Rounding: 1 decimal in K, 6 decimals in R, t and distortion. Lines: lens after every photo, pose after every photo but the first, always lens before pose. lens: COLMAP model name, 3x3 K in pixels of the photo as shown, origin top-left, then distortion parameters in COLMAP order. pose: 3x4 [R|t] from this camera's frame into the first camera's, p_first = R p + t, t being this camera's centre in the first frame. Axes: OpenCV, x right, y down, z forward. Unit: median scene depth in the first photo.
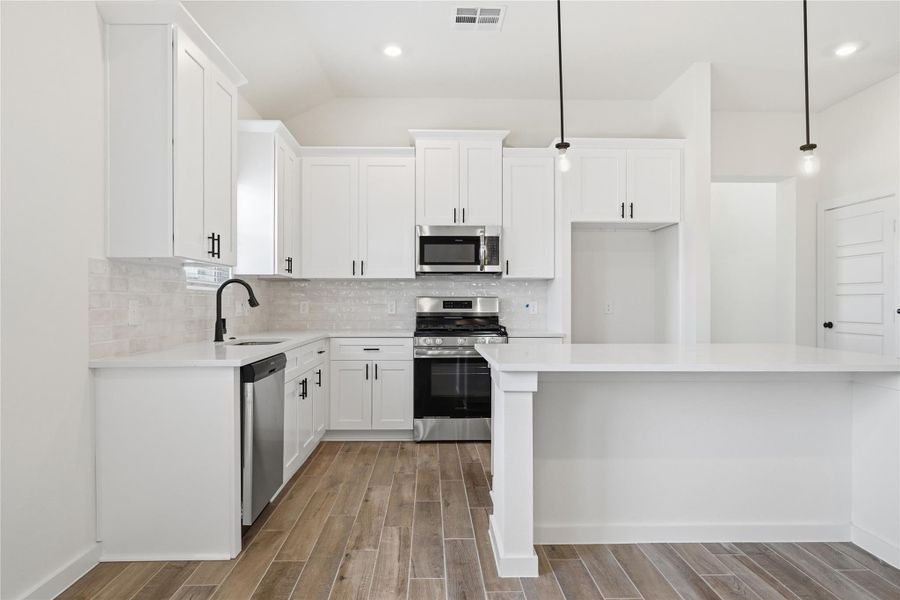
lens RADIAL K [[560.0, 0, 469.4], [0, 560.0, 303.1], [0, 0, 1]] dist [0.010135, 0.002072]
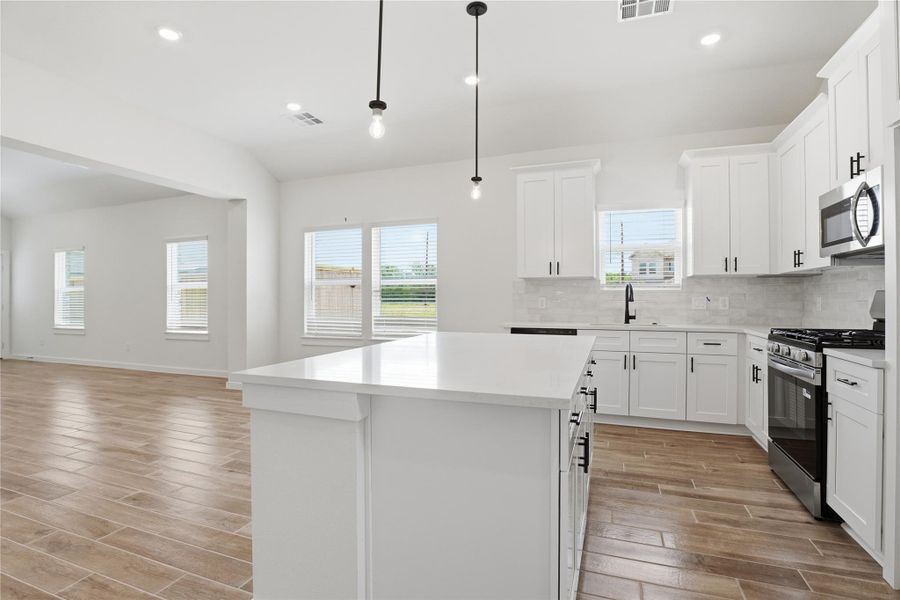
lens RADIAL K [[475.3, 0, 450.0], [0, 475.3, 300.0], [0, 0, 1]] dist [0.000107, -0.000050]
pose [[-0.421915, 0.003754, -0.906628, 0.710118], [-0.000421, 0.999991, 0.004336, -0.001661], [0.906635, 0.002211, -0.421909, 0.834882]]
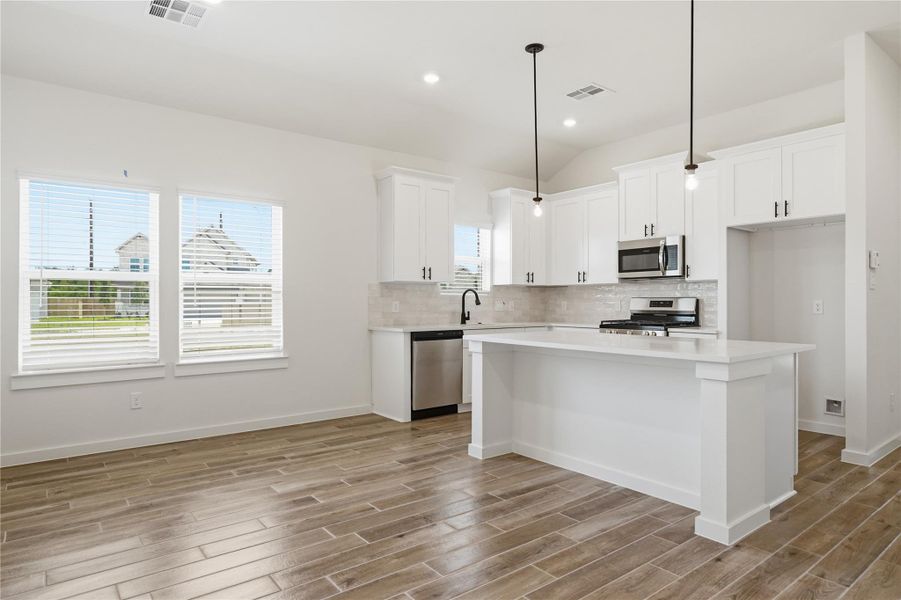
lens RADIAL K [[560.6, 0, 469.9], [0, 560.6, 303.1], [0, 0, 1]] dist [0.010135, 0.002072]
pose [[0.595653, 0.001003, -0.803242, 0.750932], [-0.000436, 0.999999, 0.000926, 0.000012], [0.803242, -0.000201, 0.595653, -0.034217]]
